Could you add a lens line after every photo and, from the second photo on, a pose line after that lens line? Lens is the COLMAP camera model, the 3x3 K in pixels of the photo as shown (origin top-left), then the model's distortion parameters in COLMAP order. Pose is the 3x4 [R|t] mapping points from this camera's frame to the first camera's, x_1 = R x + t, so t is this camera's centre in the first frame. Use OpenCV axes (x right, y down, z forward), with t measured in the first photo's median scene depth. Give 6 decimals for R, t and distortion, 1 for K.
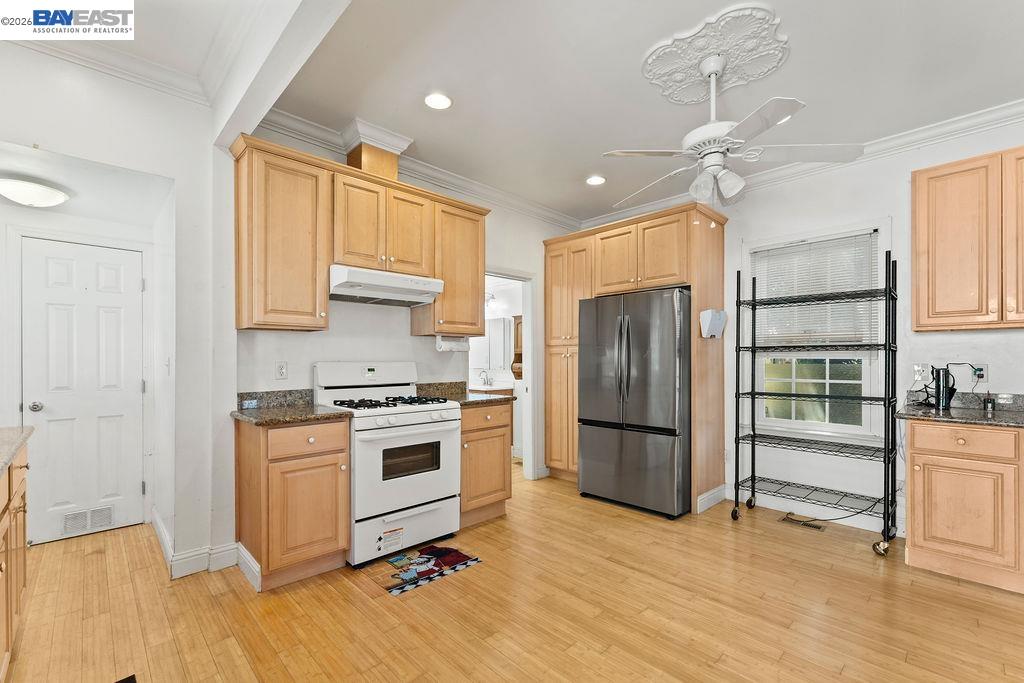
lens RADIAL K [[442.1, 0, 511.3], [0, 442.1, 351.6], [0, 0, 1]] dist [-0.000294, -0.000007]
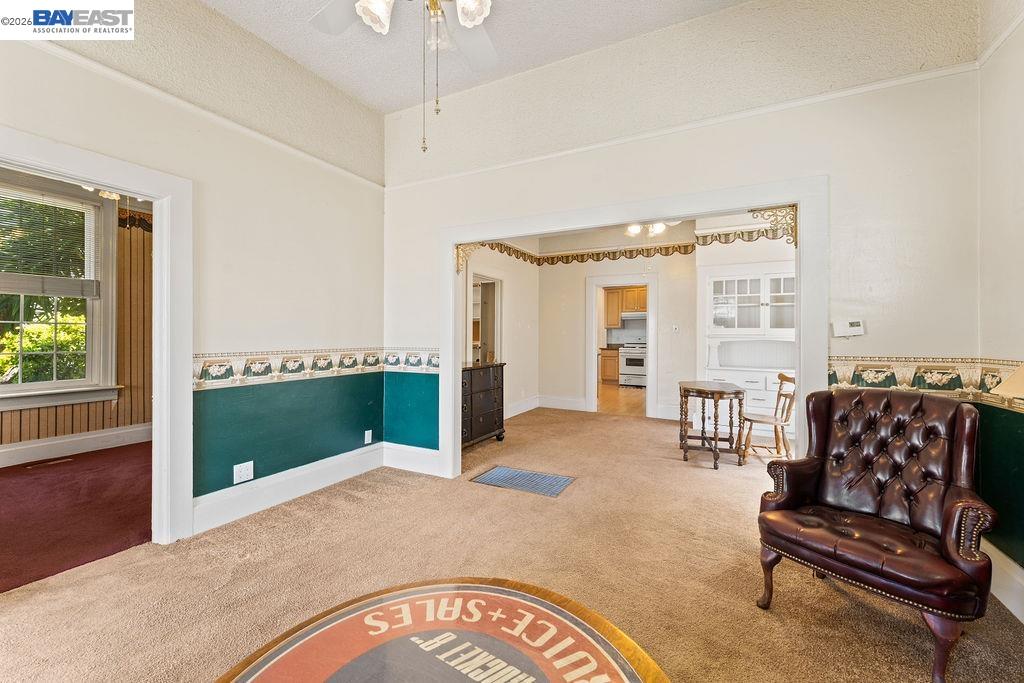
lens RADIAL K [[415.4, 0, 514.9], [0, 415.4, 333.7], [0, 0, 1]] dist [-0.004477, 0.002129]
pose [[0.308126, -0.007455, -0.951316, 2.926244], [-0.001462, 0.999964, -0.008310, 0.030207], [0.951344, 0.003951, 0.308104, -1.106772]]
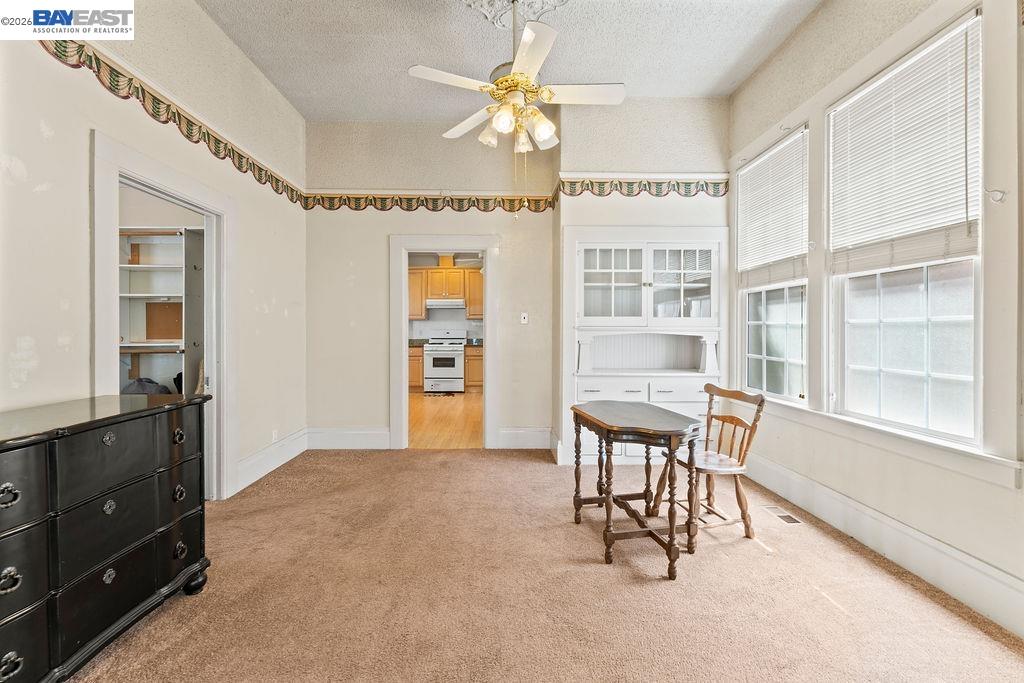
lens RADIAL K [[415.4, 0, 511.5], [0, 415.4, 331.1], [0, 0, 1]] dist [-0.004477, 0.002129]
pose [[0.729877, -0.002372, -0.683575, 2.088485], [0.004426, 0.999989, 0.001256, 0.031083], [0.683564, -0.003942, 0.729880, -0.760454]]
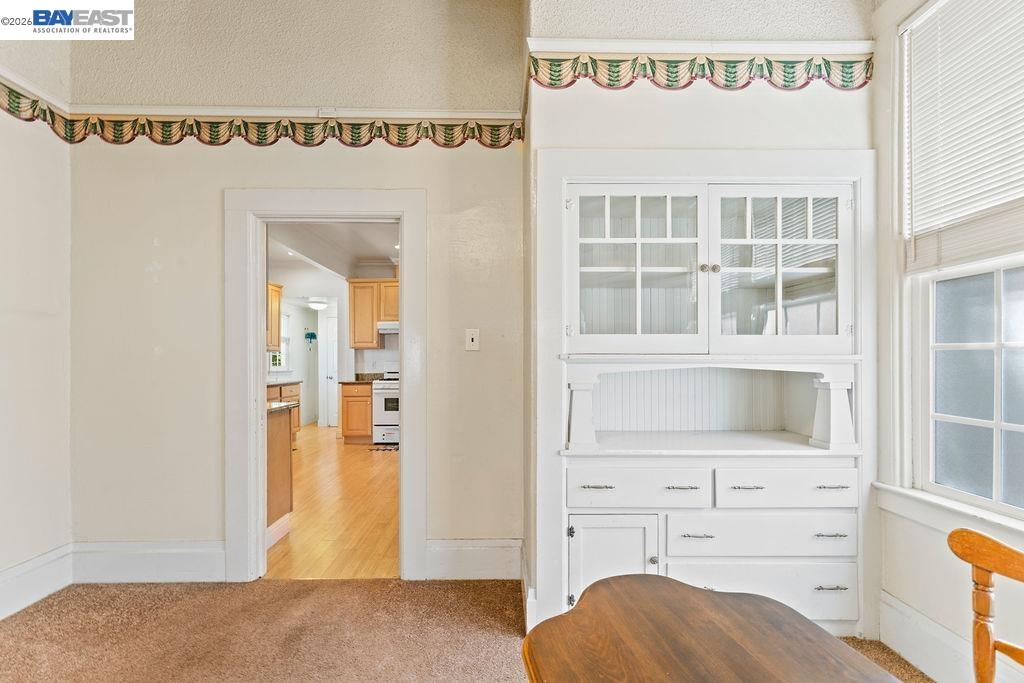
lens RADIAL K [[415.4, 0, 511.3], [0, 415.4, 360.4], [0, 0, 1]] dist [-0.004477, 0.002129]
pose [[0.724805, -0.008037, -0.688907, 1.701547], [0.008260, 0.999961, -0.002976, 0.029393], [0.688904, -0.003533, 0.724844, -0.148667]]
